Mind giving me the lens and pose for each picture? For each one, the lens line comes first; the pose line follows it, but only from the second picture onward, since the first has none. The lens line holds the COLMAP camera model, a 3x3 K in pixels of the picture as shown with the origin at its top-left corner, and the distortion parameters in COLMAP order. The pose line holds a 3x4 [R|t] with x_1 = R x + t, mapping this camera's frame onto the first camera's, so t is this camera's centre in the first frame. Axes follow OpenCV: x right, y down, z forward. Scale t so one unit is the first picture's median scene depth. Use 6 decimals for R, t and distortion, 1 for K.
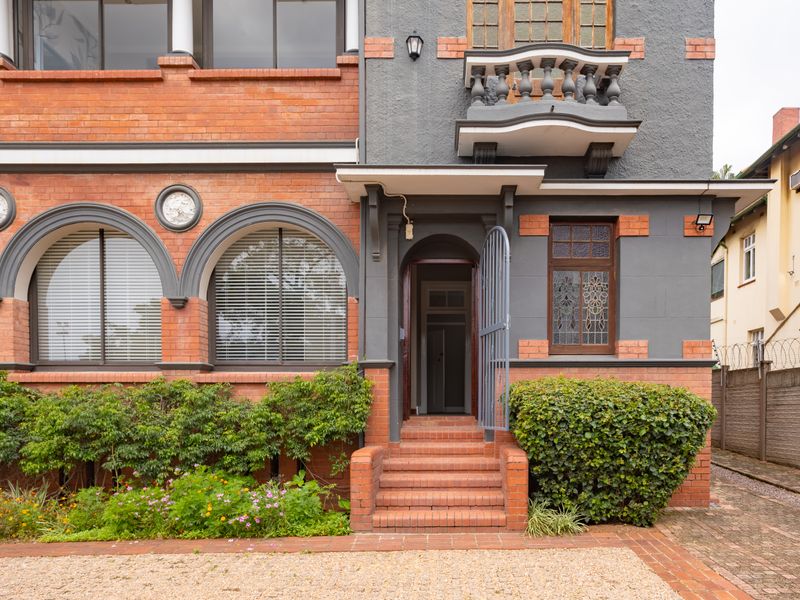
lens RADIAL K [[596.9, 0, 456.1], [0, 596.9, 429.4], [0, 0, 1]] dist [-0.014383, 0.005615]
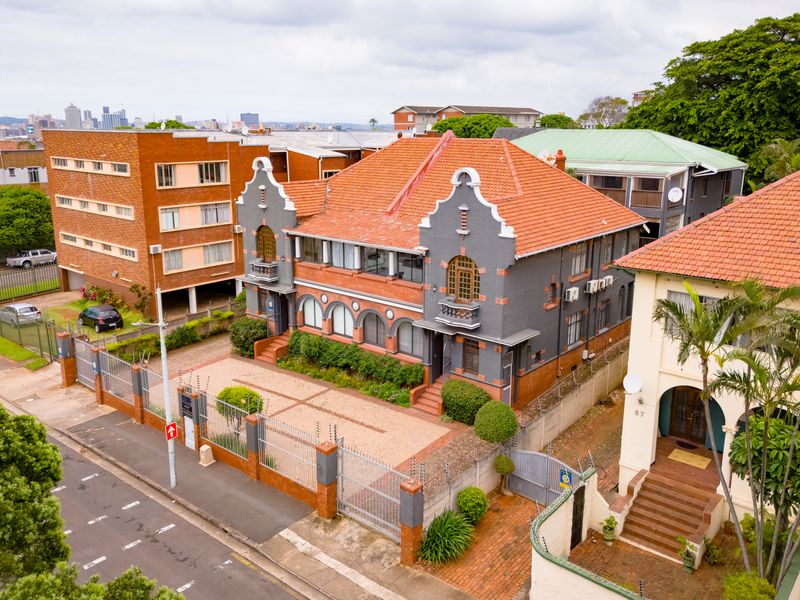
lens RADIAL K [[664.4, 0, 395.3], [0, 664.4, 279.2], [0, 0, 1]] dist [0.104372, -0.134907]
pose [[0.756558, 0.151201, -0.636206, 2.408713], [-0.023403, 0.978539, 0.204730, -1.550634], [0.653508, -0.140001, 0.743860, -2.295660]]
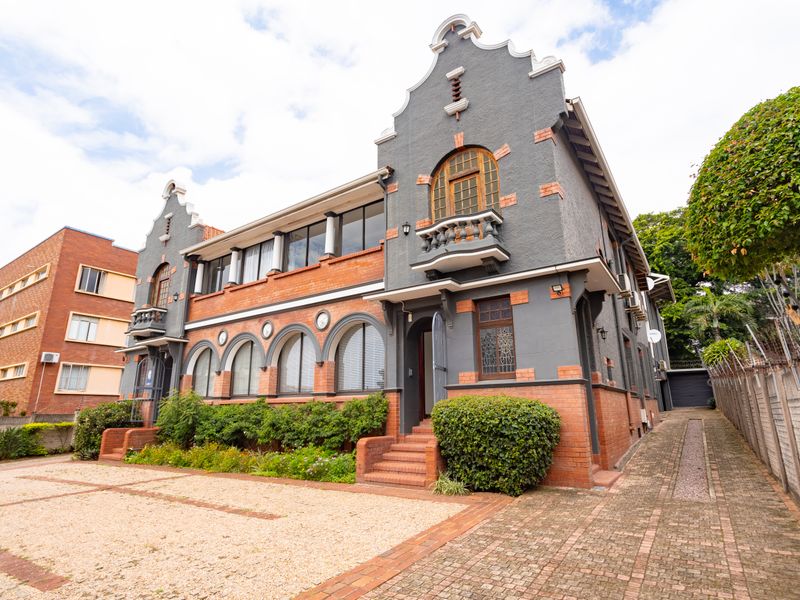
lens RADIAL K [[433.1, 0, 400.0], [0, 433.1, 300.0], [0, 0, 1]] dist [-0.056764, 0.039593]
pose [[0.818591, -0.149476, -0.554586, 0.680608], [-0.013410, 0.960307, -0.278623, -0.005359], [0.574220, 0.235516, 0.784094, -0.104797]]
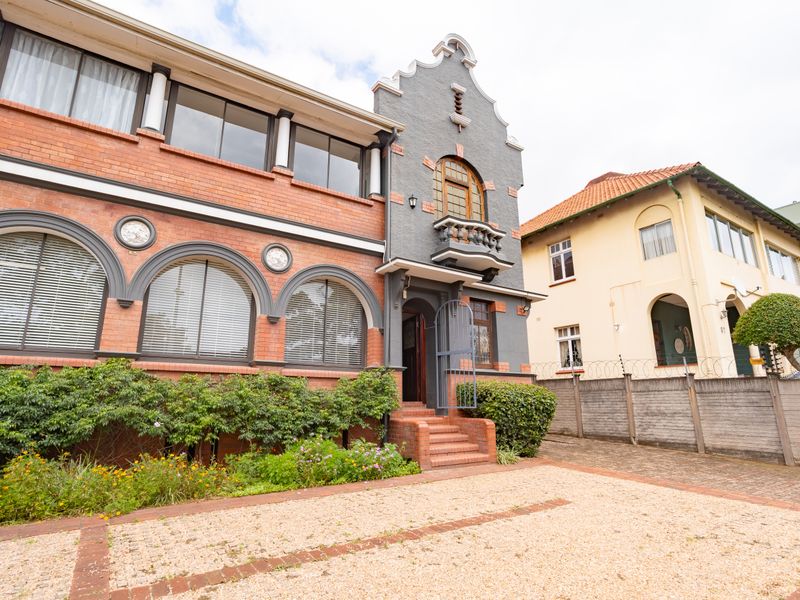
lens RADIAL K [[433.1, 0, 400.0], [0, 433.1, 300.0], [0, 0, 1]] dist [-0.056764, 0.039593]
pose [[0.840125, 0.128343, 0.526990, -0.789745], [0.015520, 0.965515, -0.259883, 0.019782], [-0.542171, 0.226513, 0.809162, -0.031356]]
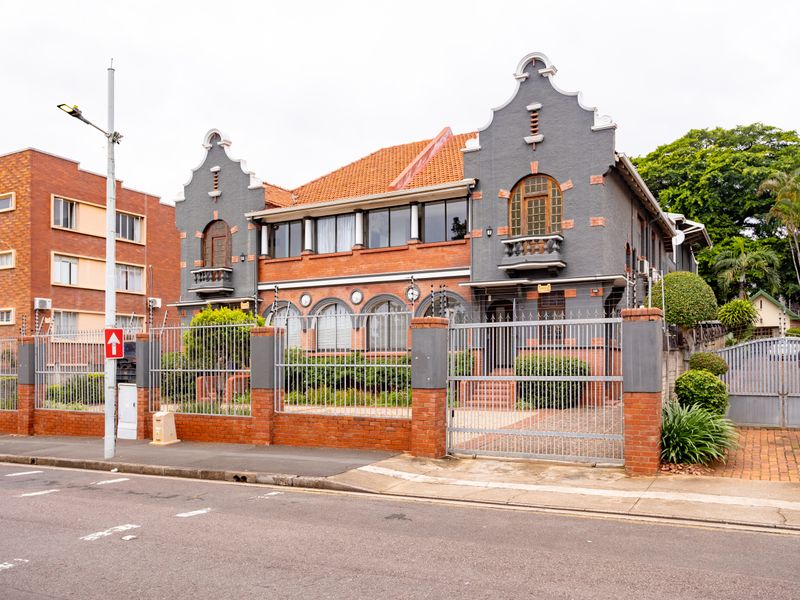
lens RADIAL K [[653.3, 0, 400.5], [0, 653.3, 360.6], [0, 0, 1]] dist [-0.007957, 0.009759]
pose [[0.873015, -0.000098, -0.487693, 1.019361], [-0.017208, 0.999371, -0.031006, 0.041573], [0.487389, 0.035461, 0.872465, -1.762511]]
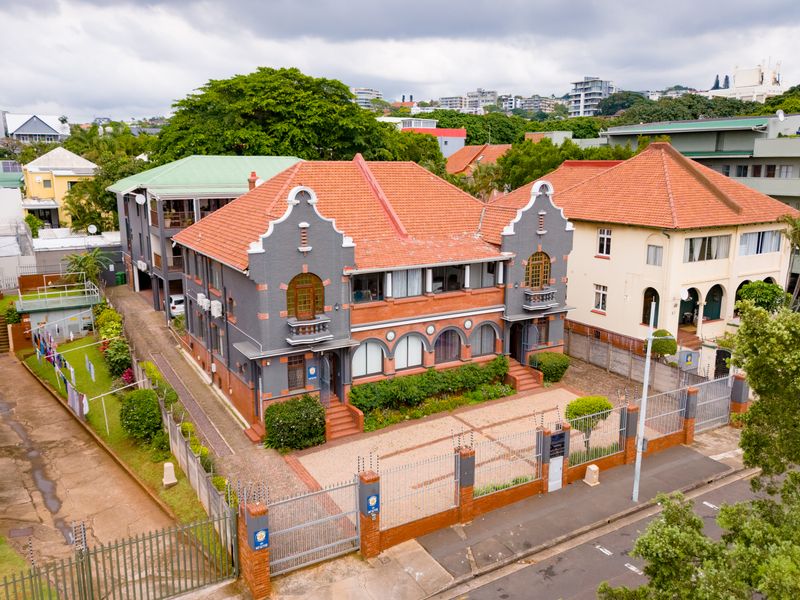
lens RADIAL K [[661.8, 0, 400.0], [0, 661.8, 300.0], [0, 0, 1]] dist [0.087483, -0.140099]
pose [[0.865542, -0.101213, 0.490502, -3.256977], [0.013706, 0.983787, 0.178814, -1.426000], [-0.500648, -0.148048, 0.852897, -2.808936]]
